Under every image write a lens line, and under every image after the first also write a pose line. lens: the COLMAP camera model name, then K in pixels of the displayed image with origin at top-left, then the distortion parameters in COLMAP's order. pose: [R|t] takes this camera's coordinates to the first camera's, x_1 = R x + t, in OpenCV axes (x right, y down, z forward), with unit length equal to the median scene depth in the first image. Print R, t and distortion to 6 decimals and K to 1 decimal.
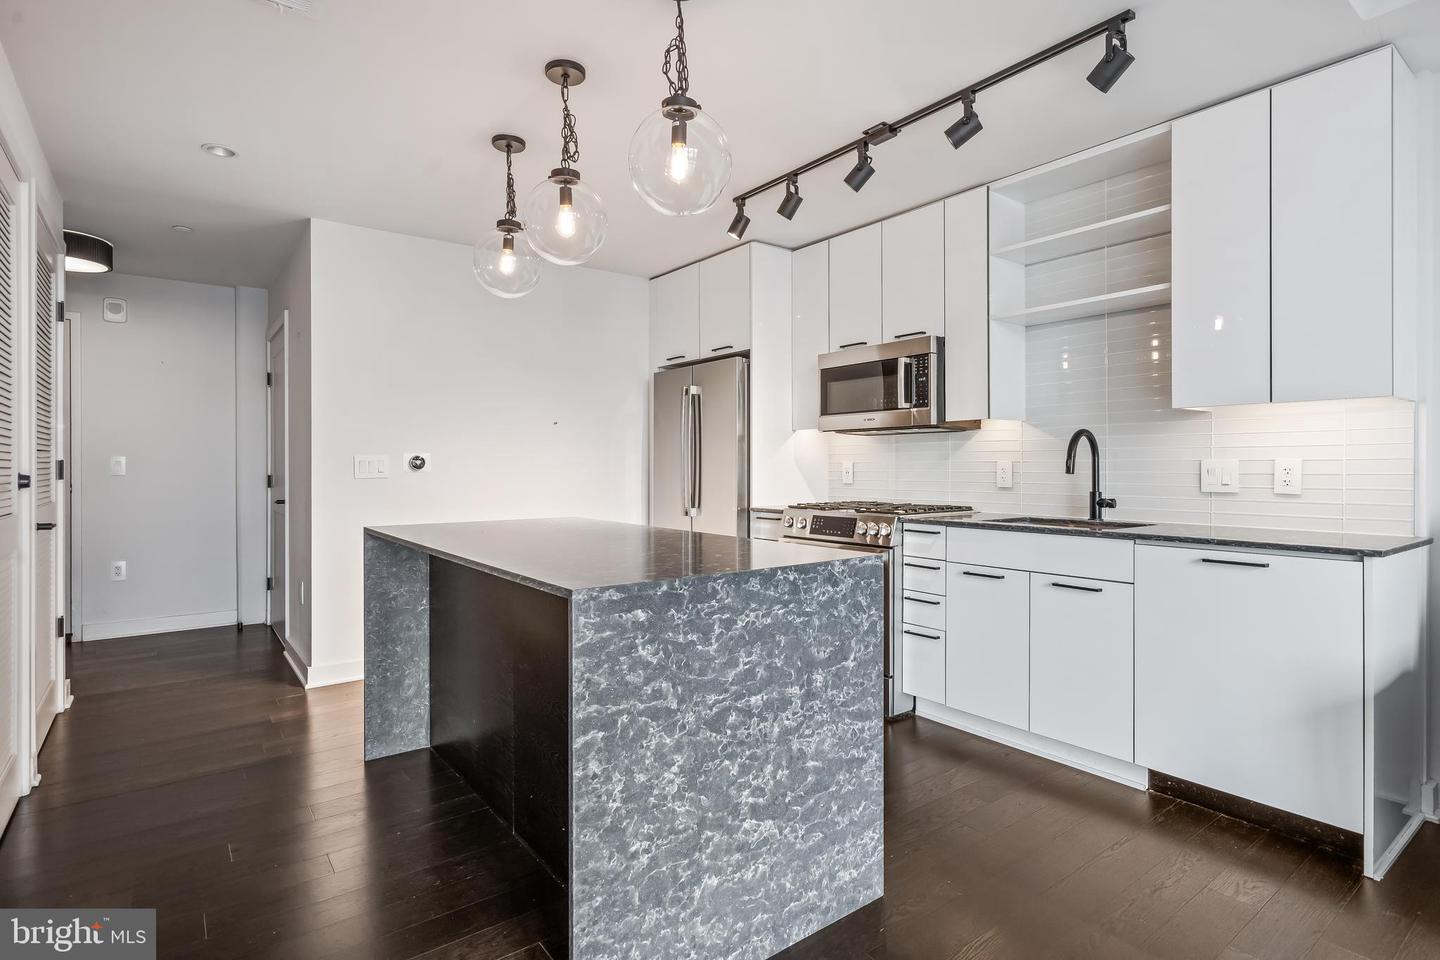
lens RADIAL K [[735.6, 0, 713.9], [0, 735.6, 473.7], [0, 0, 1]] dist [0.003570, 0.003122]
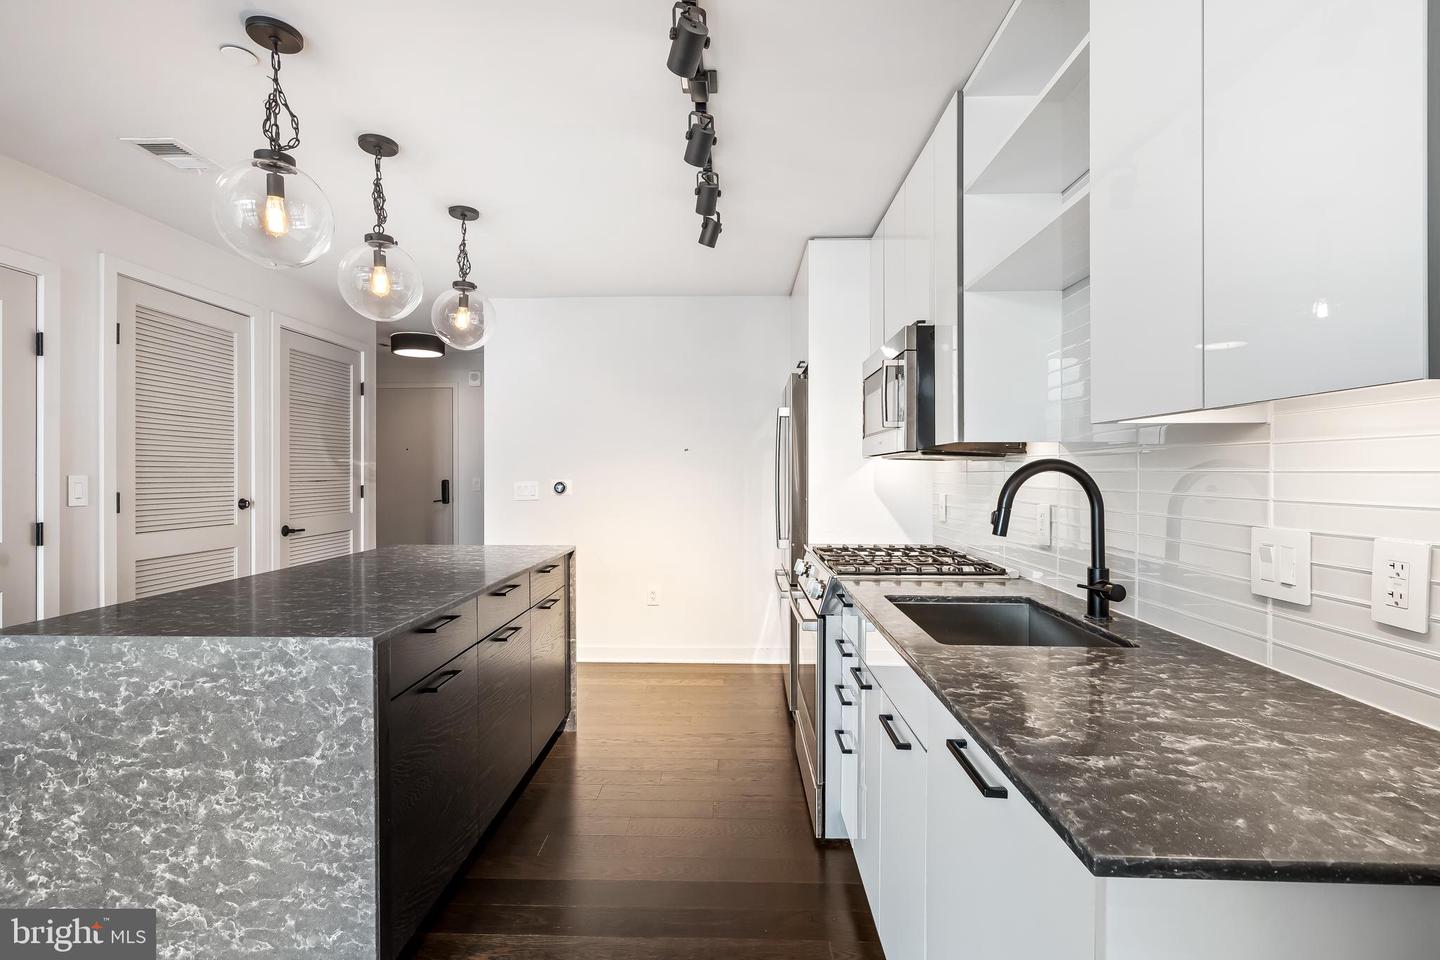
lens RADIAL K [[665.3, 0, 715.5], [0, 665.3, 480.4], [0, 0, 1]] dist [-0.002171, 0.001045]
pose [[0.774208, 0.008261, -0.632877, 1.140121], [-0.006940, 0.999966, 0.004562, -0.079521], [0.632893, 0.000860, 0.774239, 0.778574]]
